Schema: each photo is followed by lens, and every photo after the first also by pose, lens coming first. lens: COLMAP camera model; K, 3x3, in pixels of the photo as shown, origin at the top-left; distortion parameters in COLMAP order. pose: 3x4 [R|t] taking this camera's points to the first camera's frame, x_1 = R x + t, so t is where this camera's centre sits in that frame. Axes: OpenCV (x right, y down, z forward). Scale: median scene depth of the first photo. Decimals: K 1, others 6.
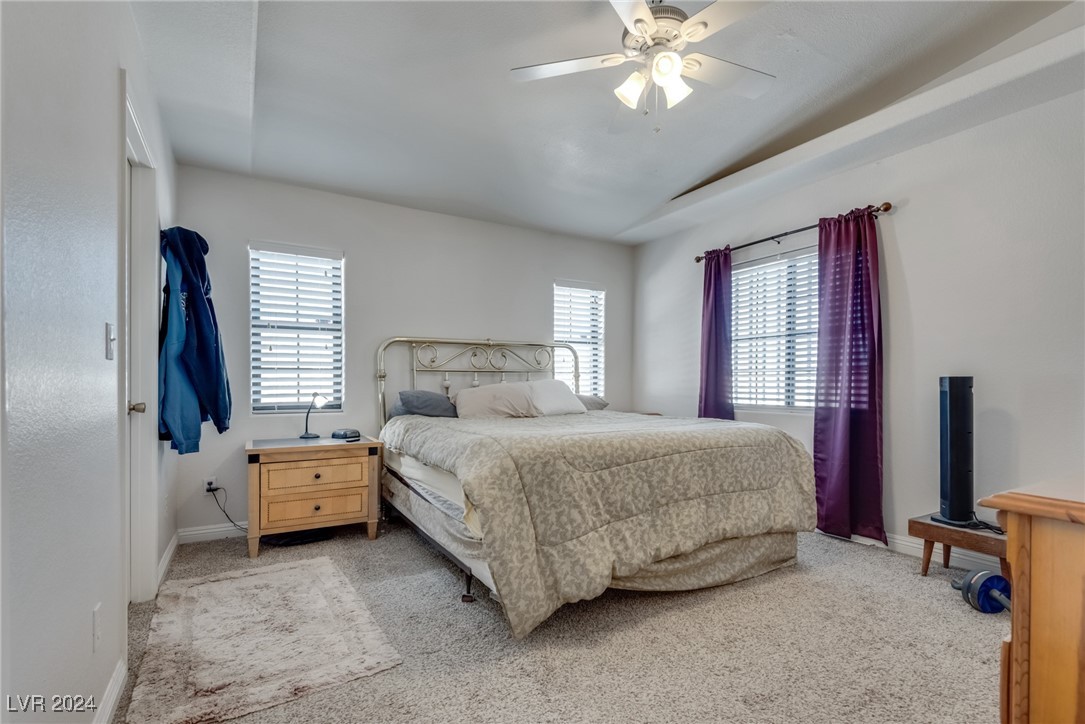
lens RADIAL K [[512.8, 0, 540.1], [0, 512.8, 386.6], [0, 0, 1]] dist [-0.000135, 0.000017]
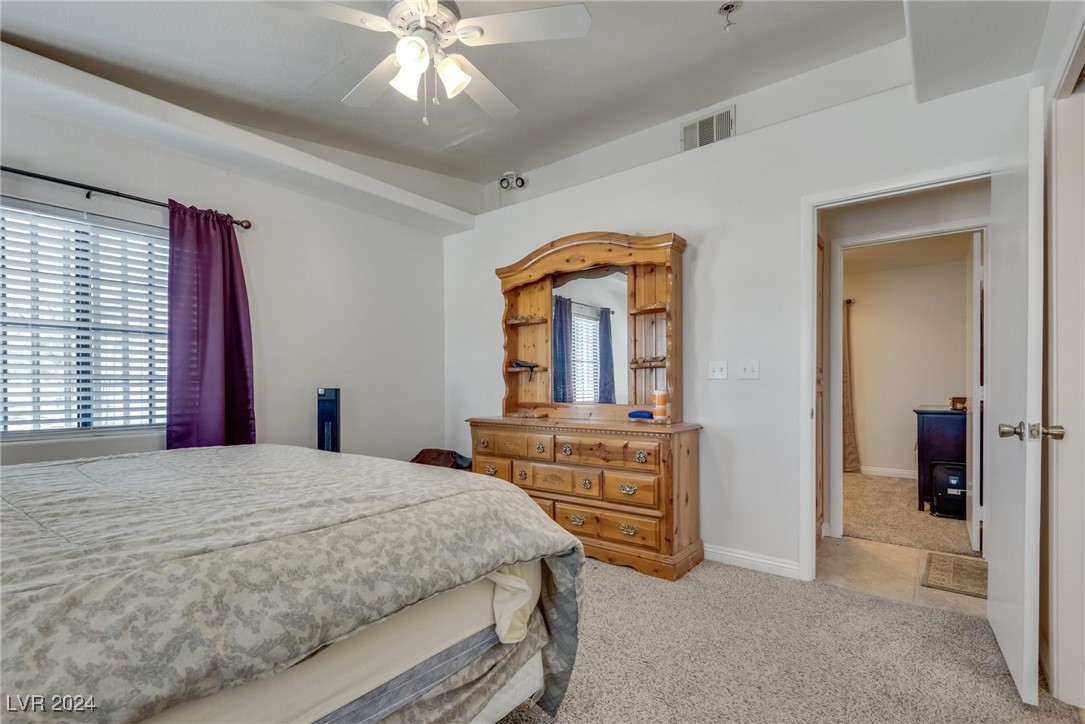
lens RADIAL K [[512.8, 0, 540.1], [0, 512.8, 386.6], [0, 0, 1]] dist [-0.000135, 0.000017]
pose [[-0.370150, 0.010764, 0.928909, -0.456824], [0.016325, 0.999854, -0.005081, -0.005940], [-0.928828, 0.013284, -0.370272, 0.750038]]
